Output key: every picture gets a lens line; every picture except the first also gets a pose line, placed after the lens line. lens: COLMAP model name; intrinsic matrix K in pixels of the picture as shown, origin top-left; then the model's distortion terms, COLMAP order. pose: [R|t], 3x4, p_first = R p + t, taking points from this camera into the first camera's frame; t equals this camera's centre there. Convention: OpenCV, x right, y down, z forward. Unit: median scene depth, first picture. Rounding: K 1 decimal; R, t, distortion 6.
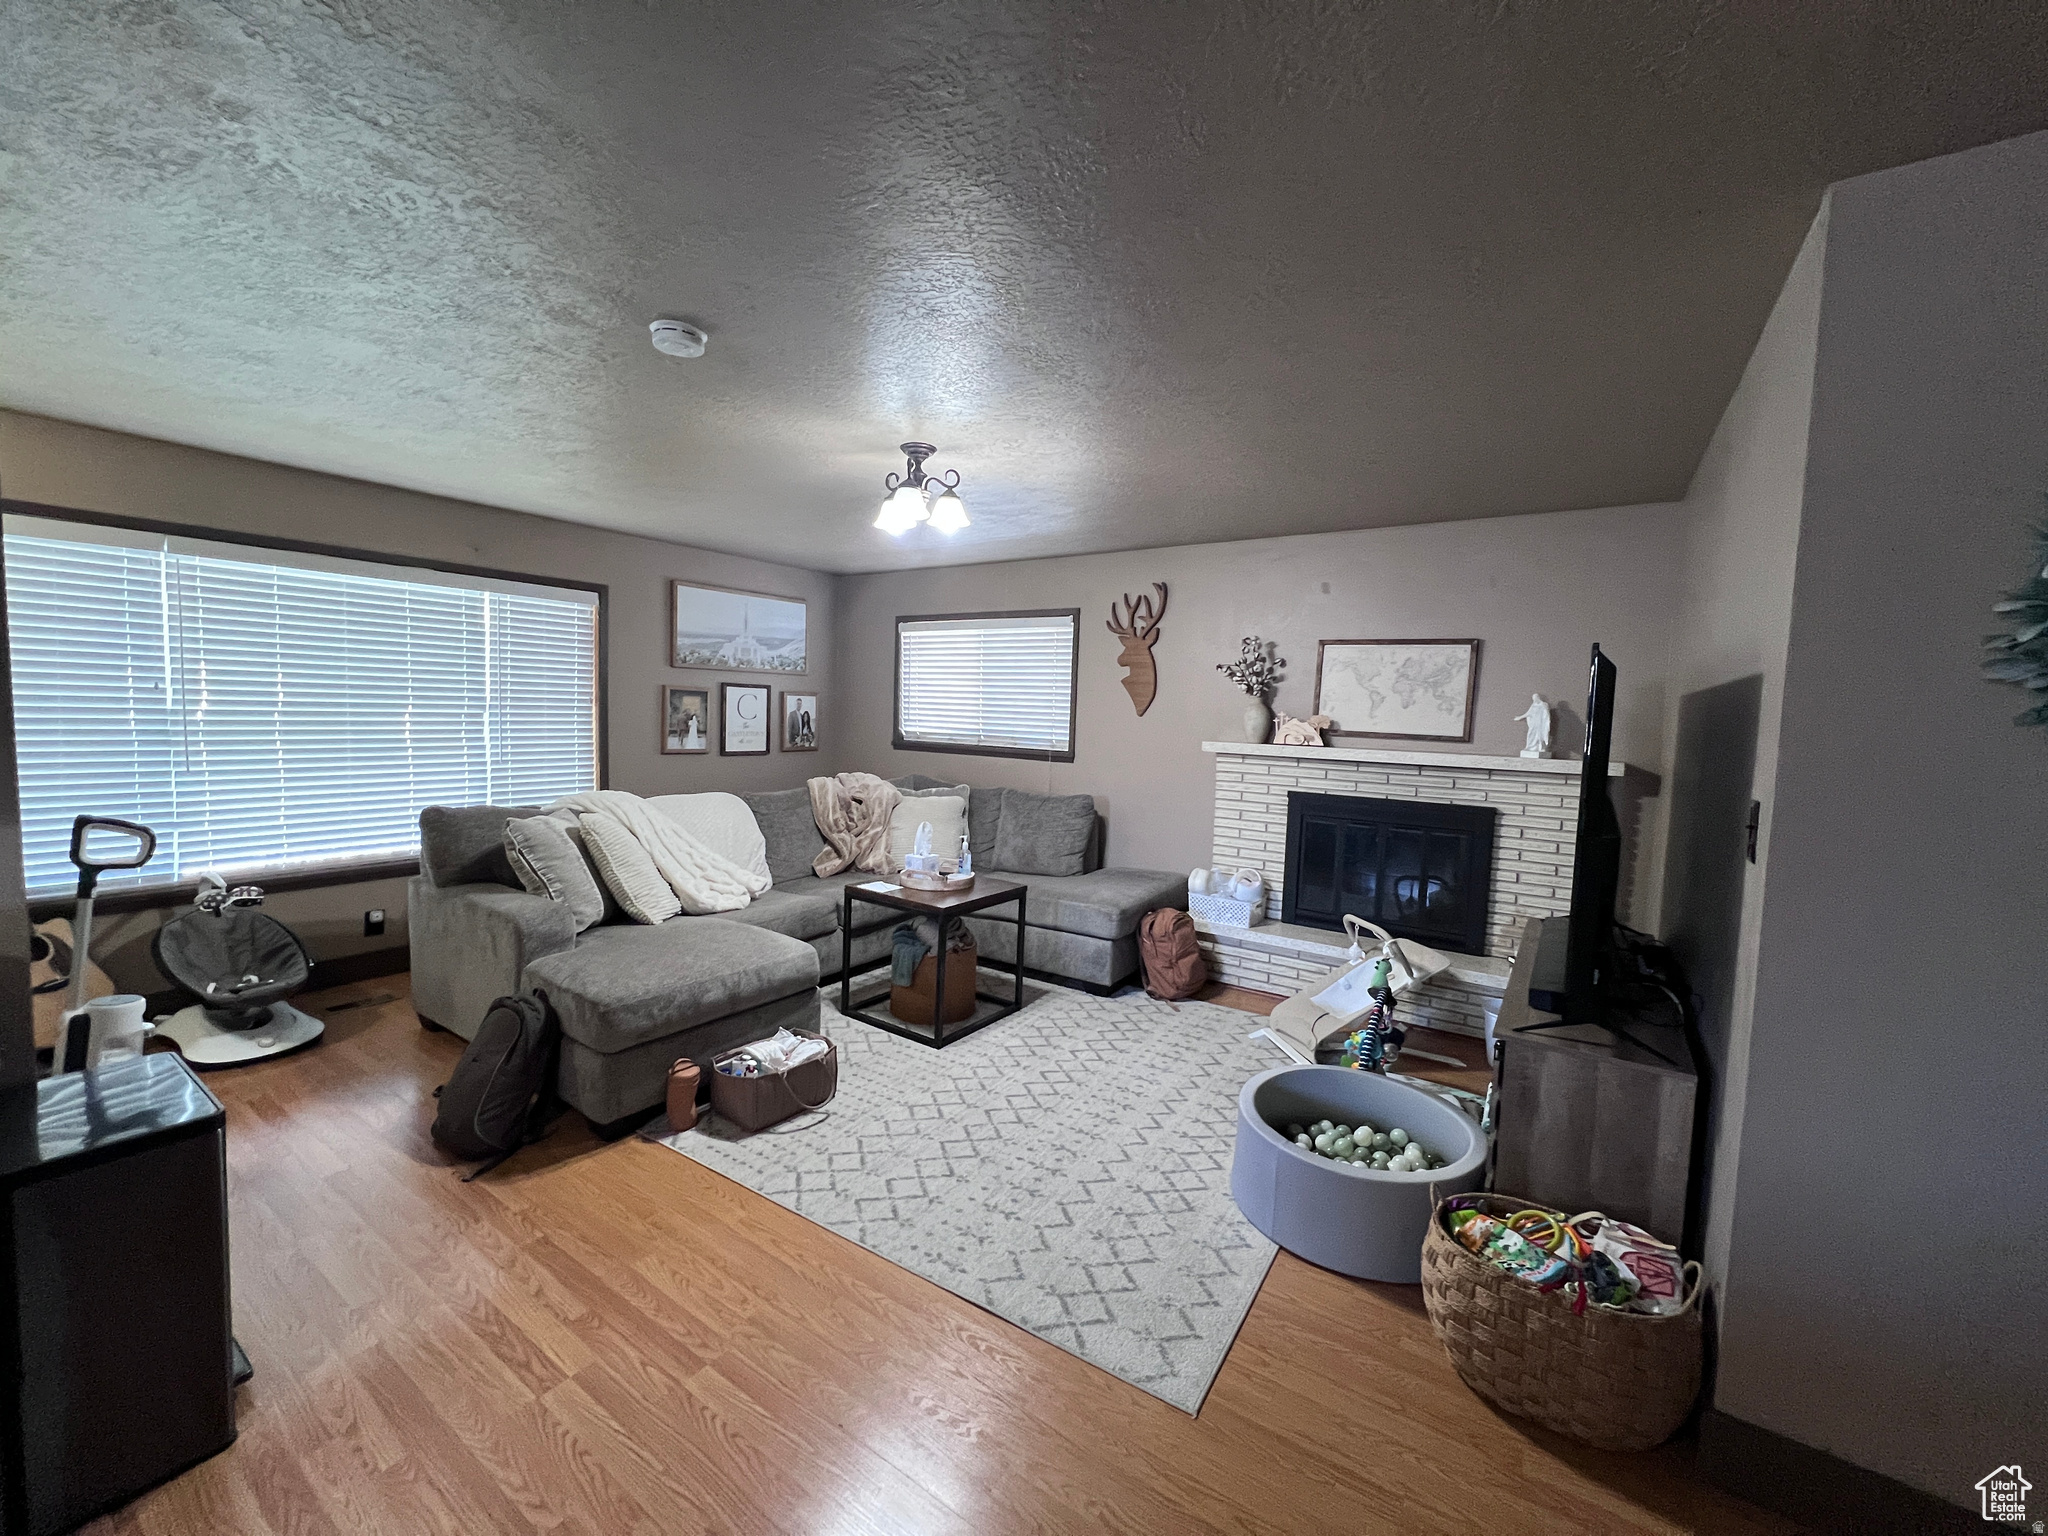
lens RADIAL K [[818.3, 0, 1021.0], [0, 818.3, 770.5], [0, 0, 1]] dist [0.001266, 0.000397]
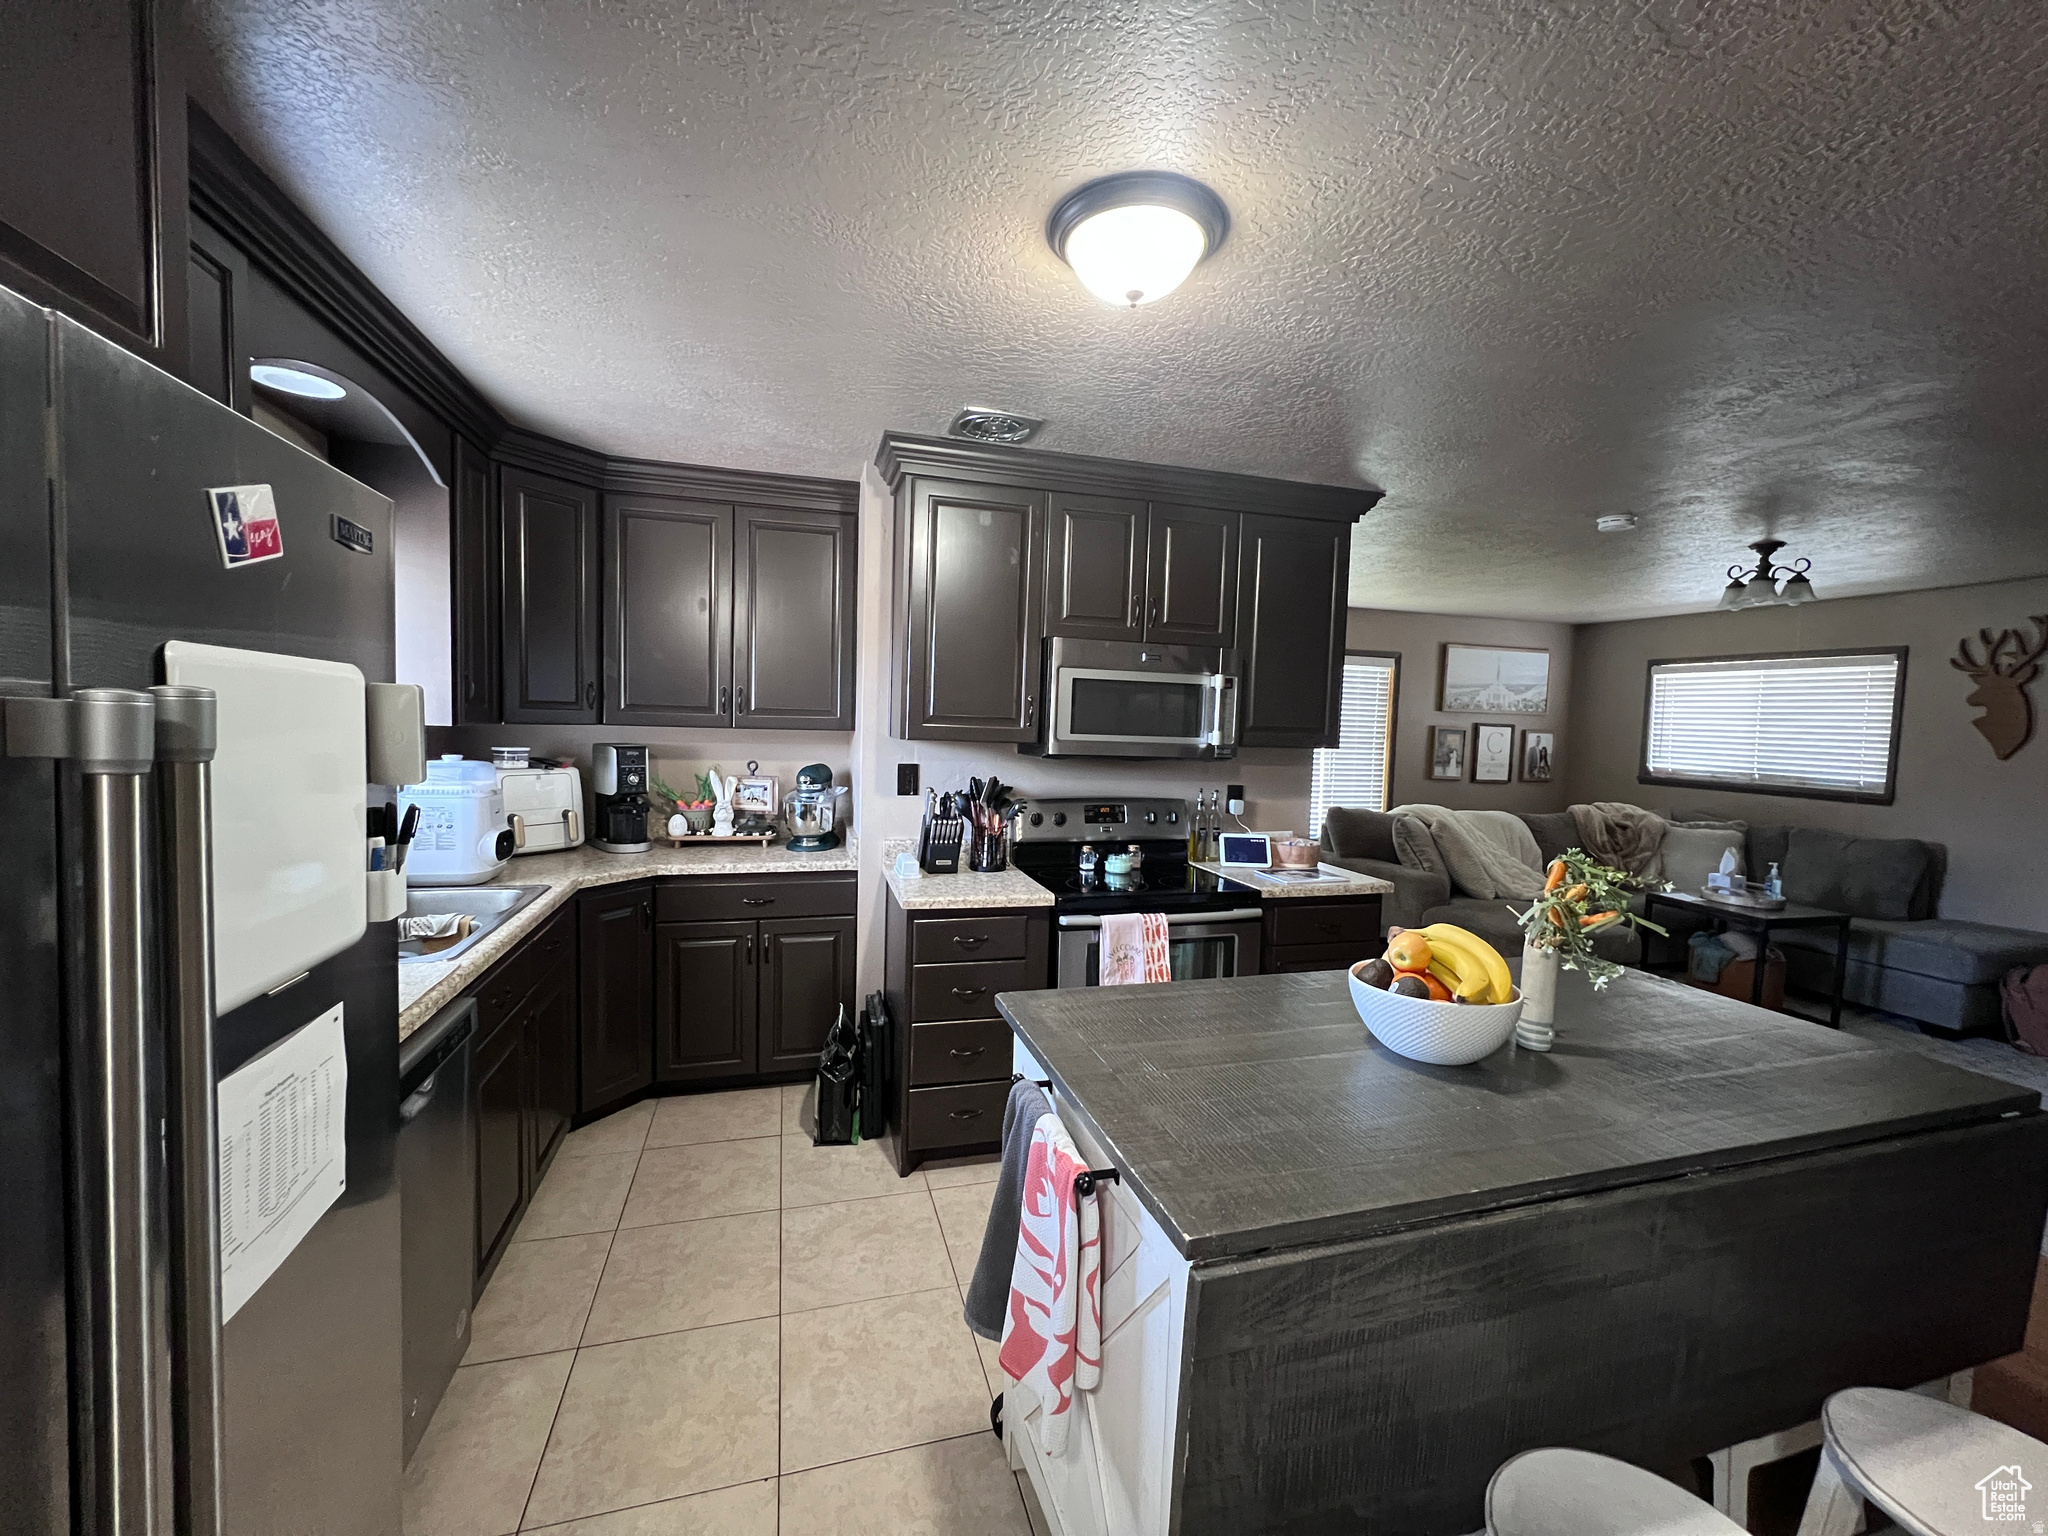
lens RADIAL K [[818.3, 0, 1022.4], [0, 818.3, 767.1], [0, 0, 1]] dist [0.001266, 0.000397]
pose [[0.773792, 0.031896, -0.632637, -0.125416], [-0.055128, 0.998333, -0.017095, 0.019089], [0.631037, 0.048104, 0.774260, -0.419913]]
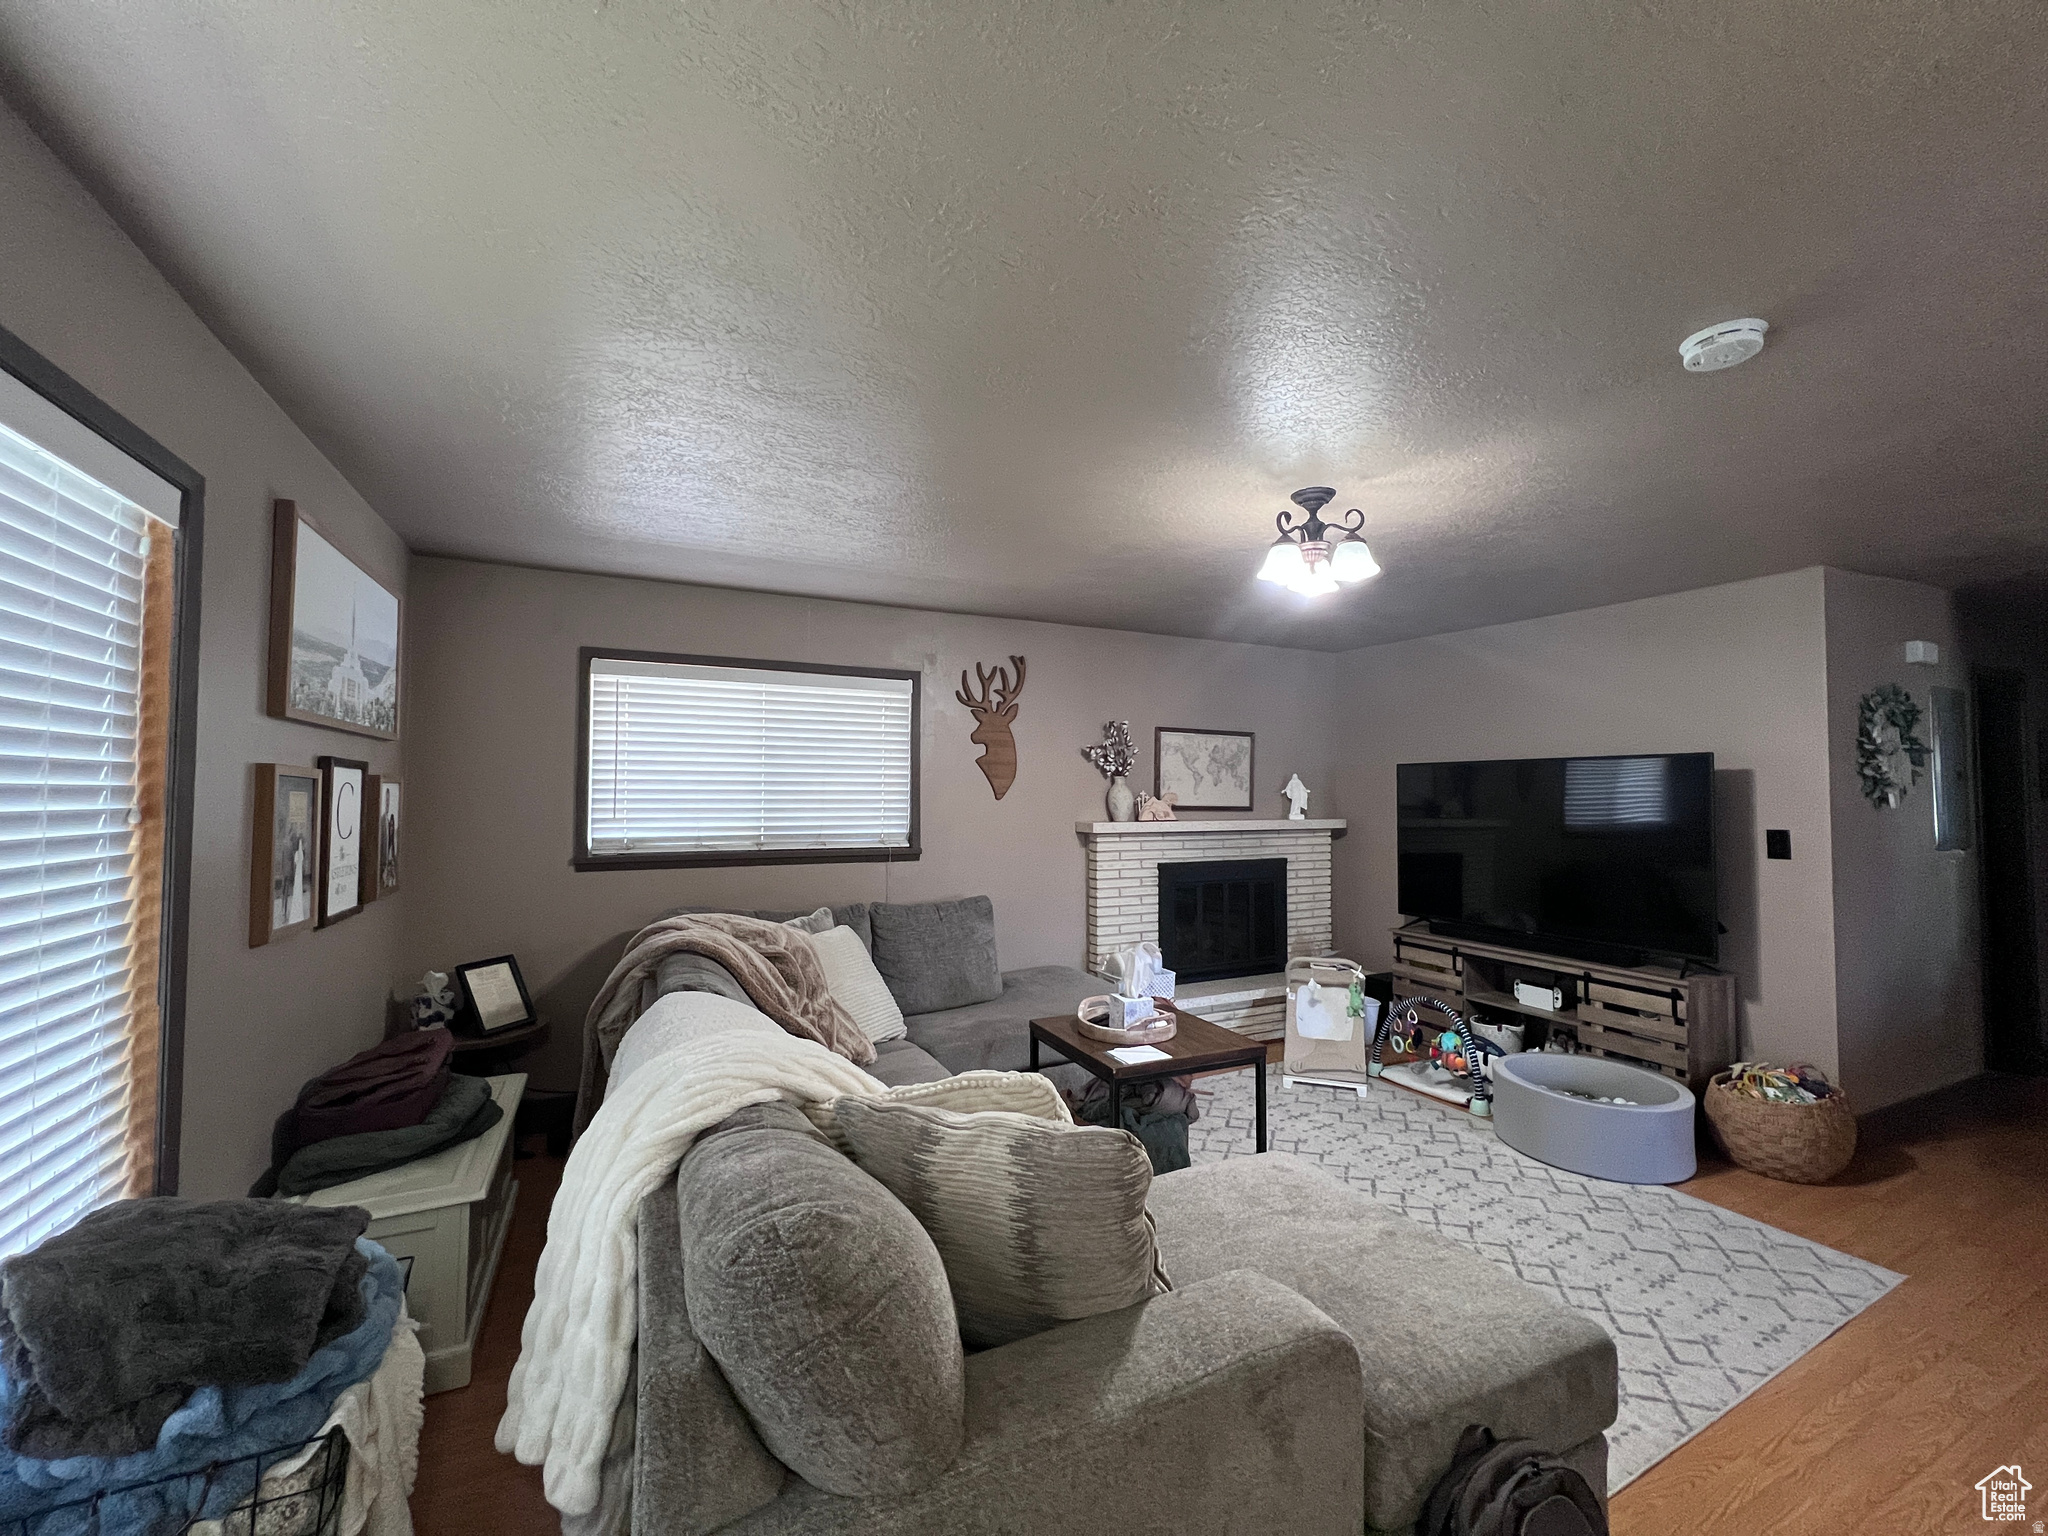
lens RADIAL K [[818.3, 0, 1031.0], [0, 818.3, 771.9], [0, 0, 1]] dist [0.001266, 0.000397]
pose [[0.492783, -0.009123, 0.870104, -0.618558], [0.078813, 0.996303, -0.034189, -0.063506], [-0.866576, 0.085423, 0.491680, 0.527264]]
